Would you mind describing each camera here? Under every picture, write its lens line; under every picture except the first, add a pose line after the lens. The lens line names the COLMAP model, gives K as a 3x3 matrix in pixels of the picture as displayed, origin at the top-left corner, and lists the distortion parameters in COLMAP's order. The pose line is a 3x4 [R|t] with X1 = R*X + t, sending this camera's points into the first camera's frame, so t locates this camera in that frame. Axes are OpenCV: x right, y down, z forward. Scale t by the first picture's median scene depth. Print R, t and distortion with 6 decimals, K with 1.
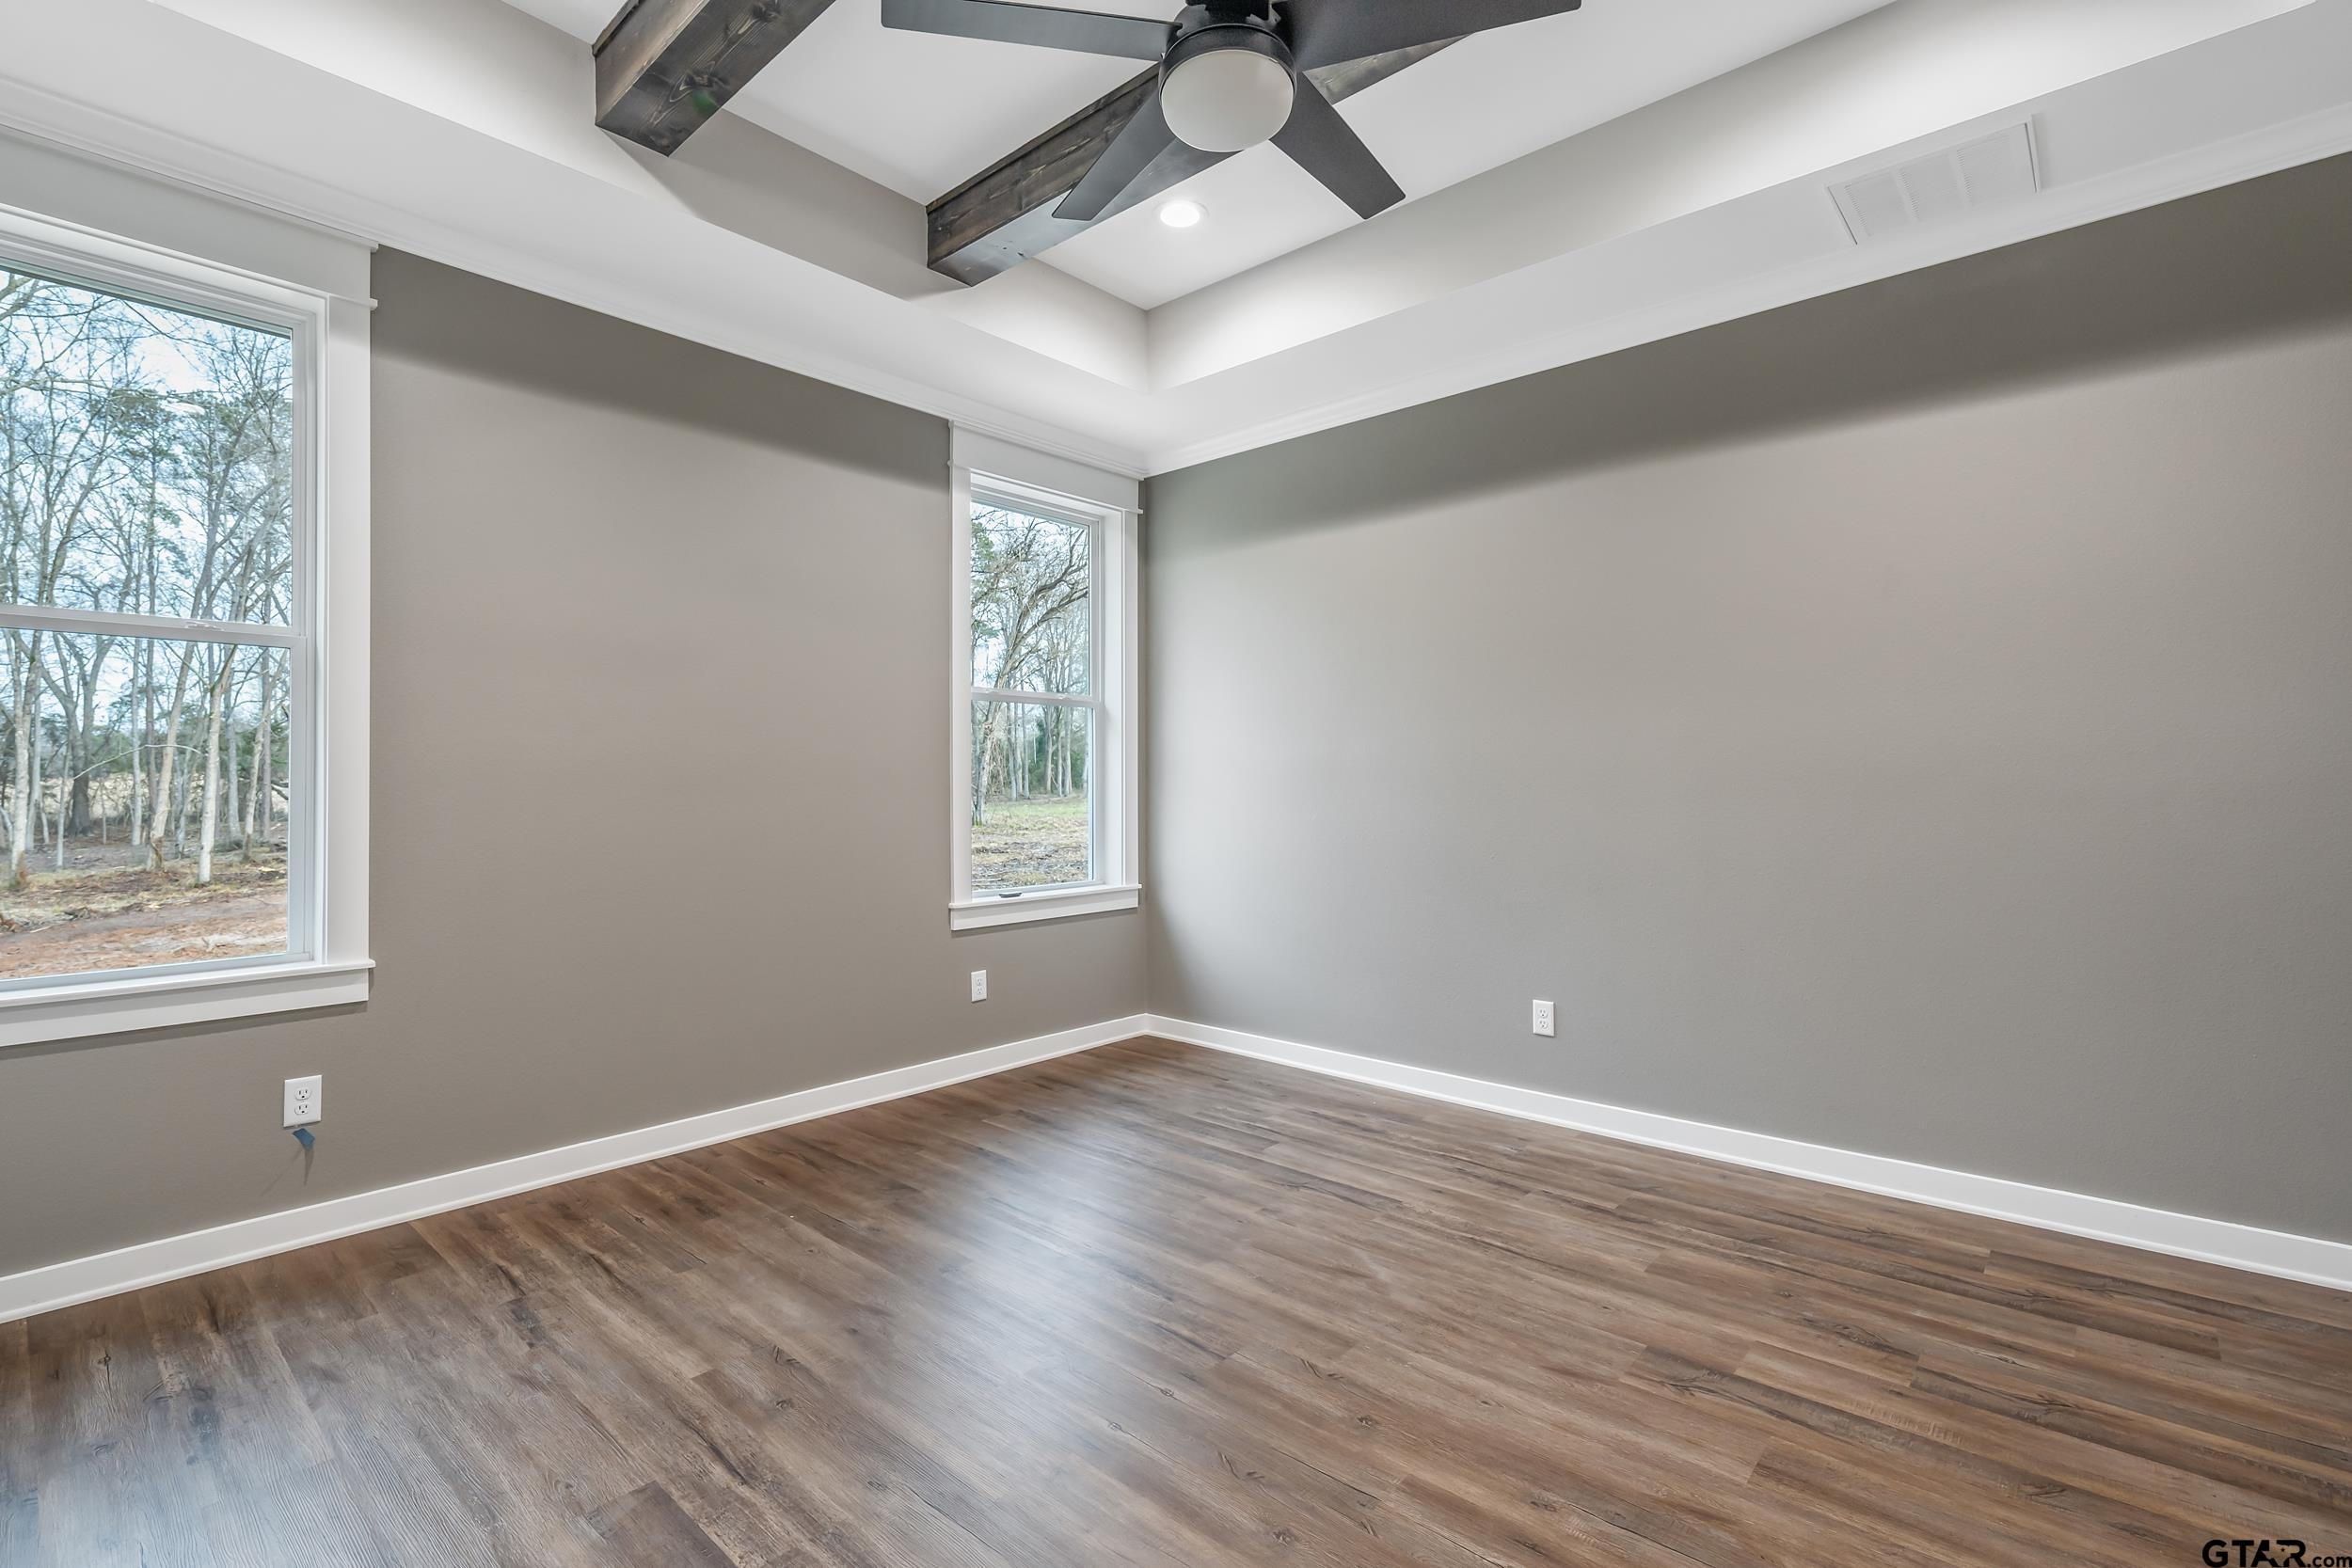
lens RADIAL K [[1060.7, 0, 1175.7], [0, 1060.7, 775.1], [0, 0, 1]] dist [-0.004128, -0.000619]
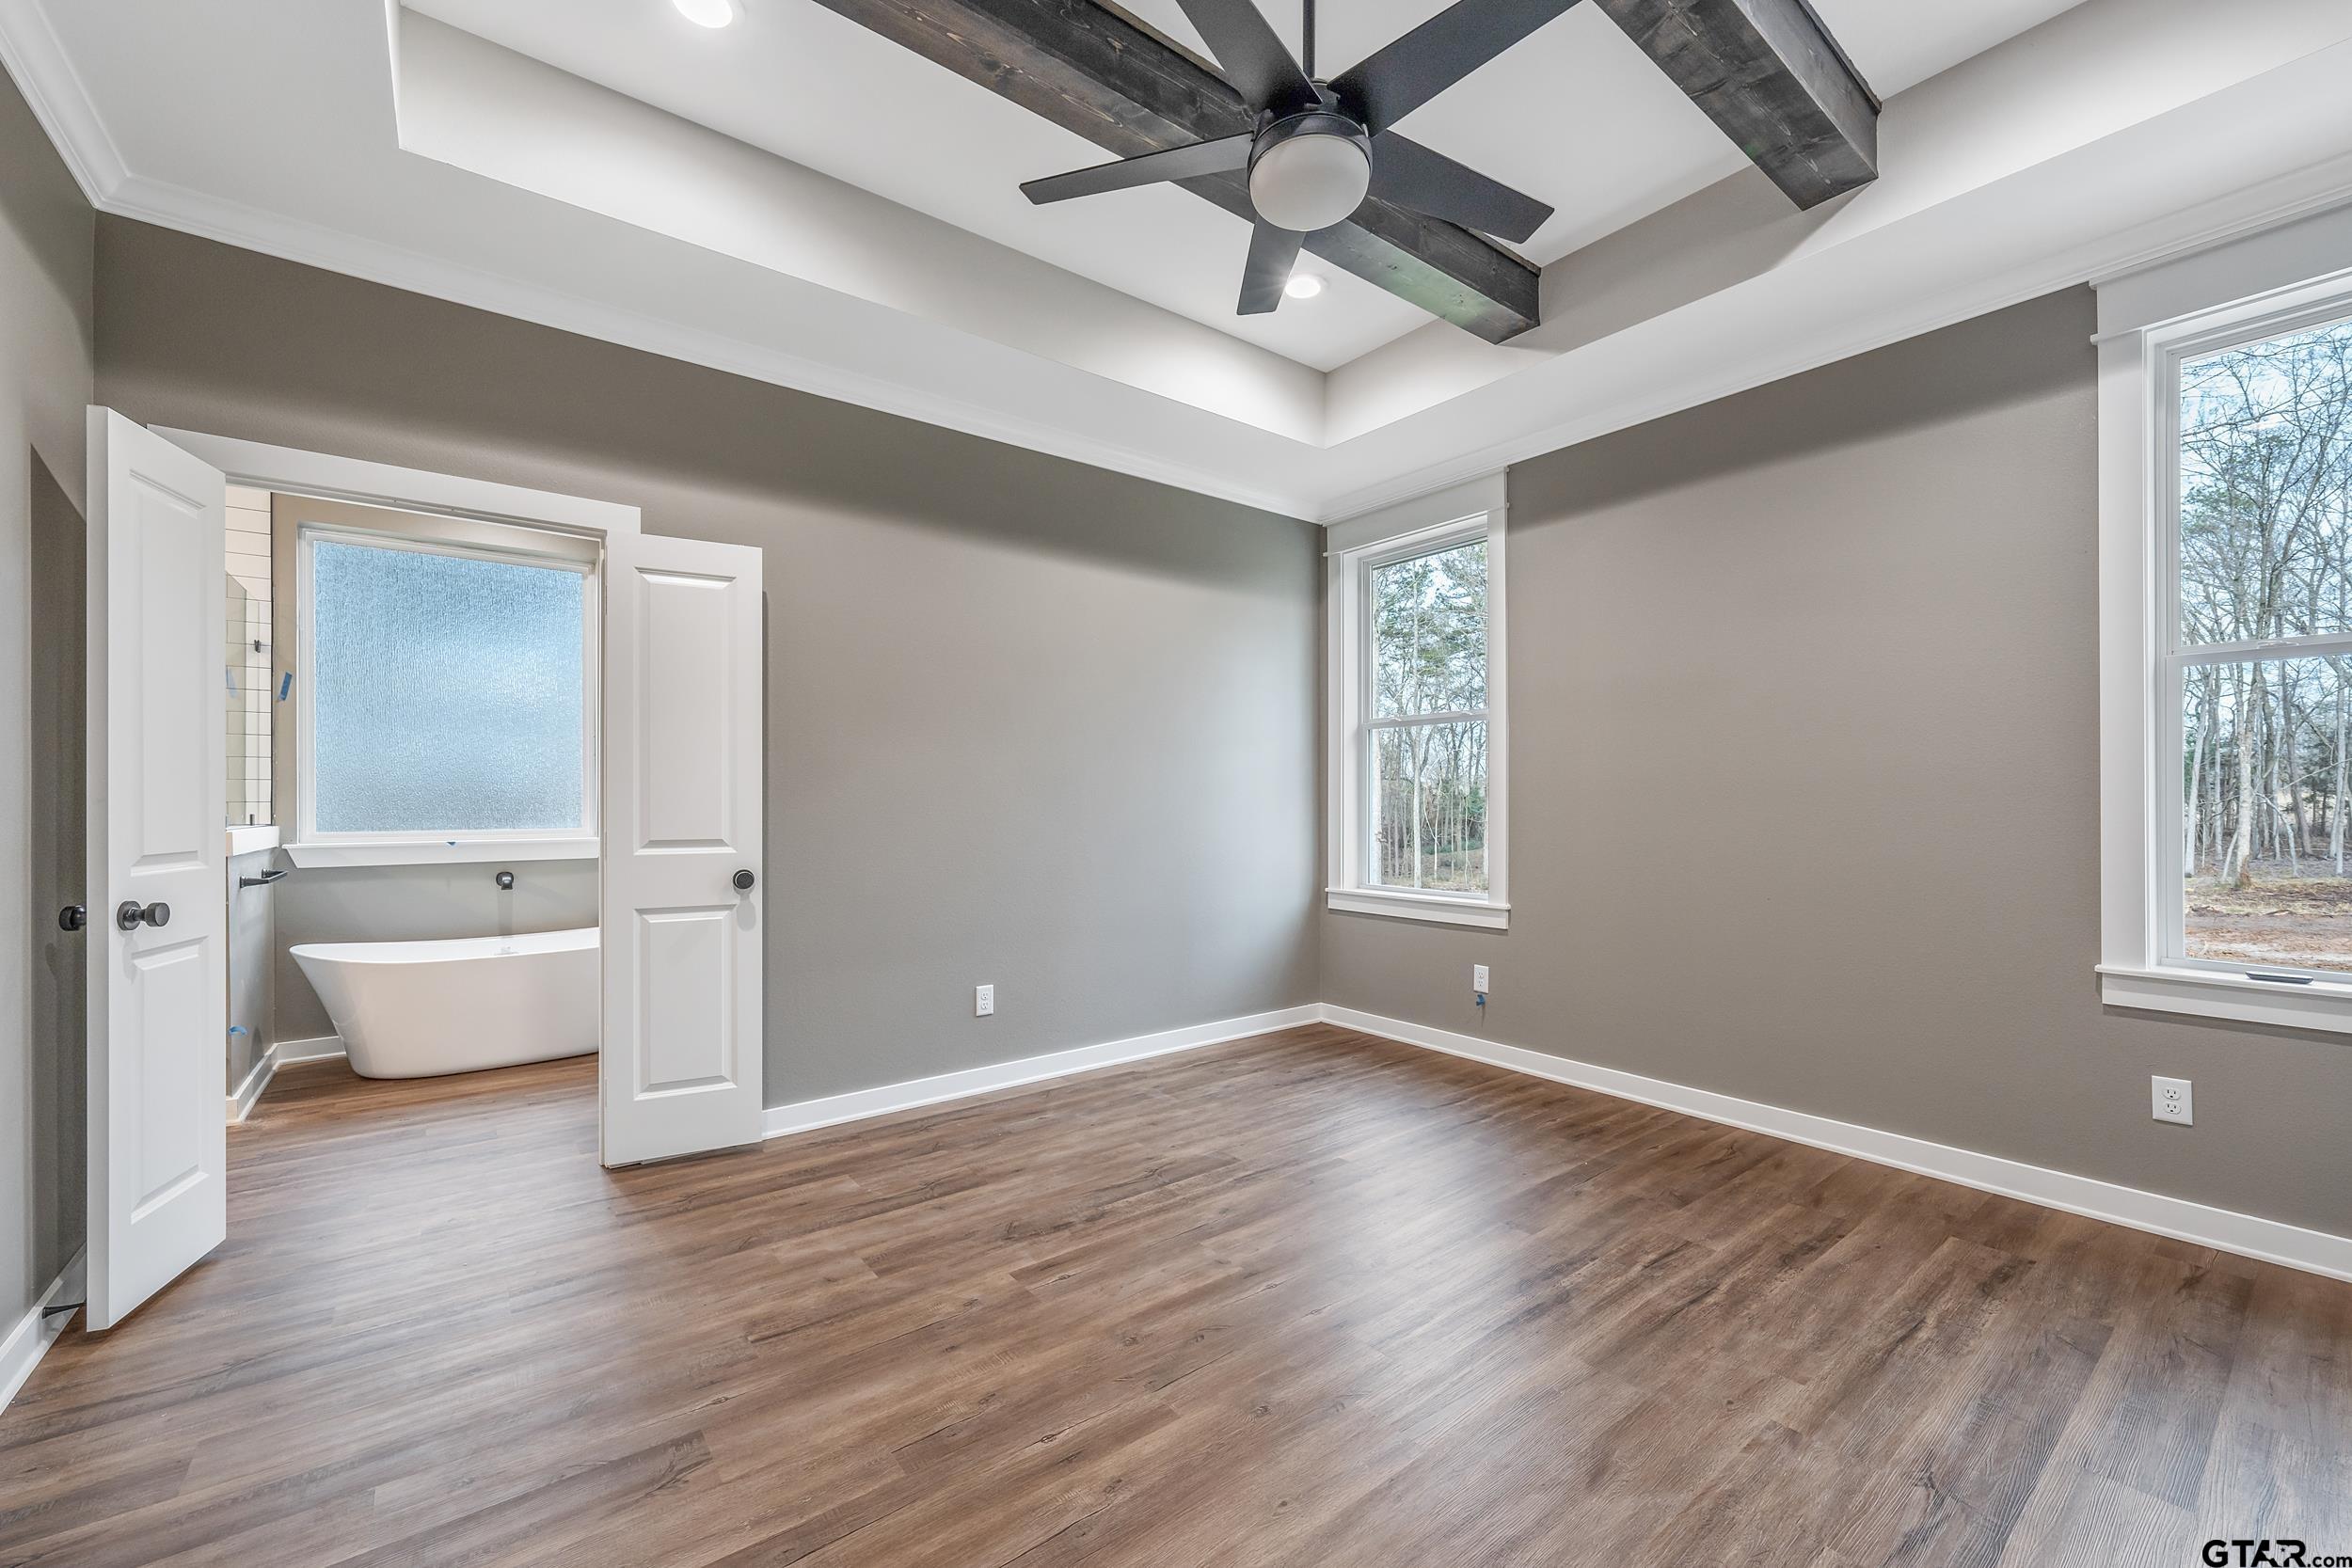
lens RADIAL K [[941.4, 0, 1176.1], [0, 941.4, 798.7], [0, 0, 1]] dist [0.003137, 0.000061]
pose [[-0.177848, 0.001811, -0.984056, 0.731452], [0.011731, 0.999931, -0.000280, 0.004502], [0.983988, -0.011594, -0.177857, 0.718146]]
